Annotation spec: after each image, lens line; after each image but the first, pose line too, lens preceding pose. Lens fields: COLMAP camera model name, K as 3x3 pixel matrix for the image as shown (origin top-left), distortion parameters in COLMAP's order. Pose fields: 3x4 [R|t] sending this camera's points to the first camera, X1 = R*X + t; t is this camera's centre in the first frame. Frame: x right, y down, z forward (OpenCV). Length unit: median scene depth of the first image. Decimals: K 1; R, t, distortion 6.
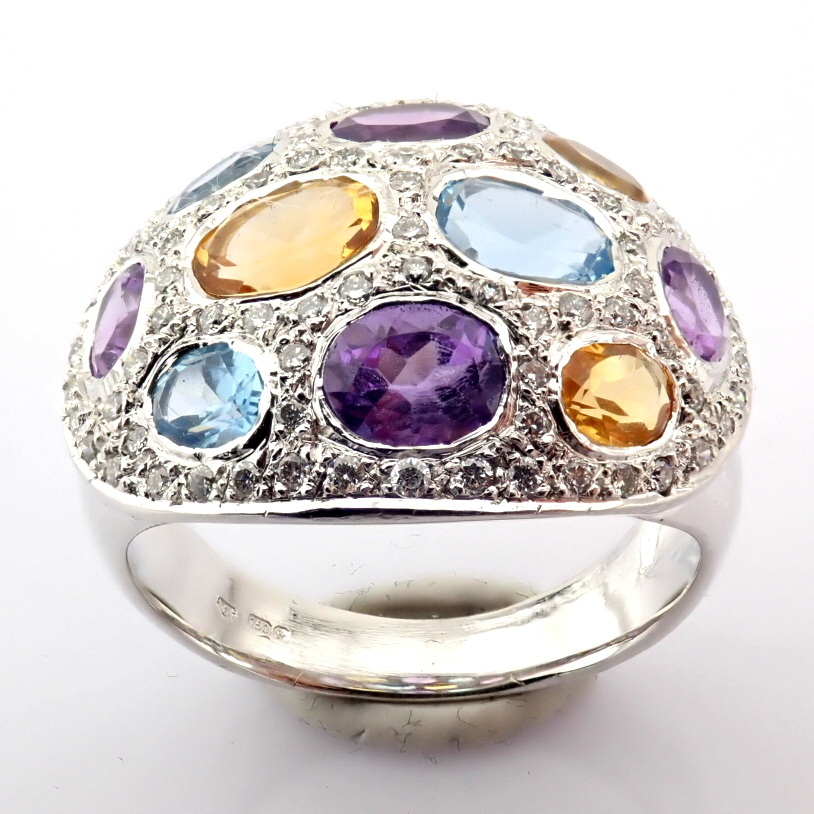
lens RADIAL K [[1702.8, 0, 403.1], [0, 1702.8, 400.6], [0, 0, 1]] dist [0.007745, 0.000000]
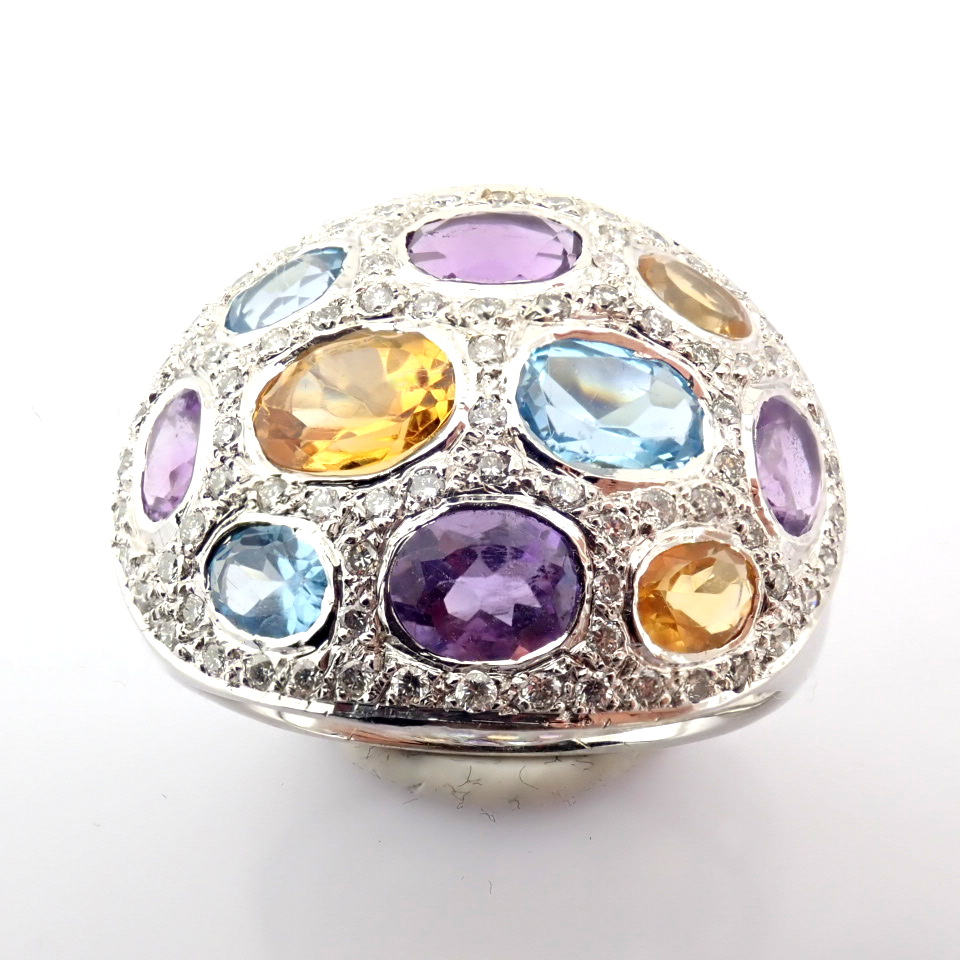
lens RADIAL K [[2054.9, 0, 485.2], [0, 2054.9, 489.6], [0, 0, 1]] dist [0.050029, 0.000000]
pose [[0.999080, 0.041926, 0.009003, -0.005631], [-0.042858, 0.969218, 0.242444, -0.335429], [0.001438, -0.242607, 0.970124, -0.107621]]
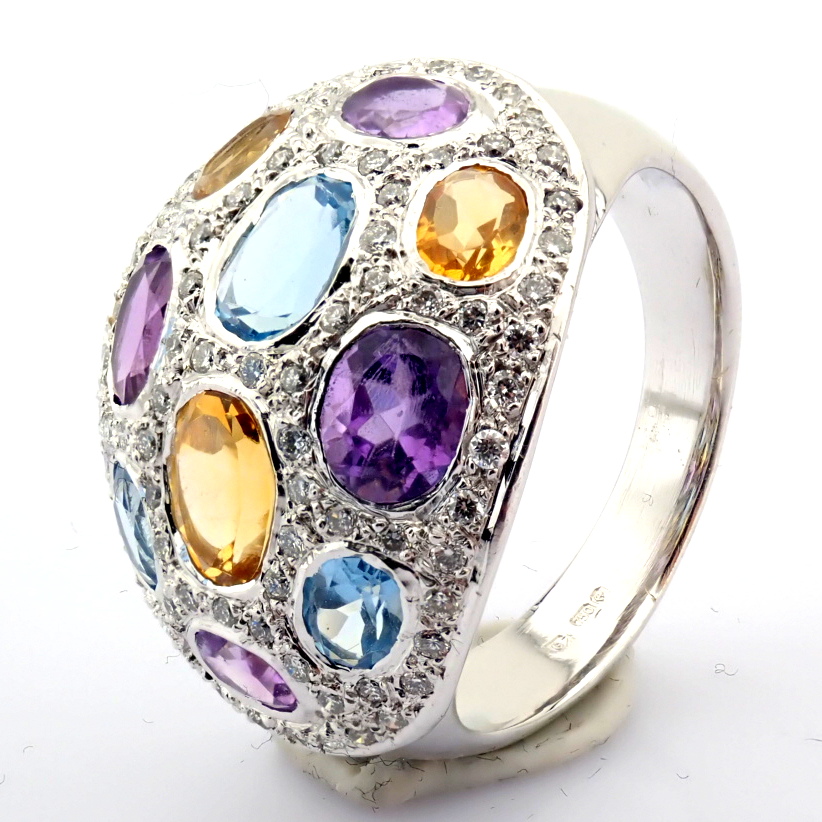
lens RADIAL K [[2375.6, 0, 412.6], [0, 2375.6, 410.3], [0, 0, 1]] dist [-0.069725, 0.000000]
pose [[0.301188, -0.952536, -0.044282, 0.072210], [0.953299, 0.299683, 0.037575, -0.055926], [-0.022521, -0.053531, 0.998312, -0.399740]]
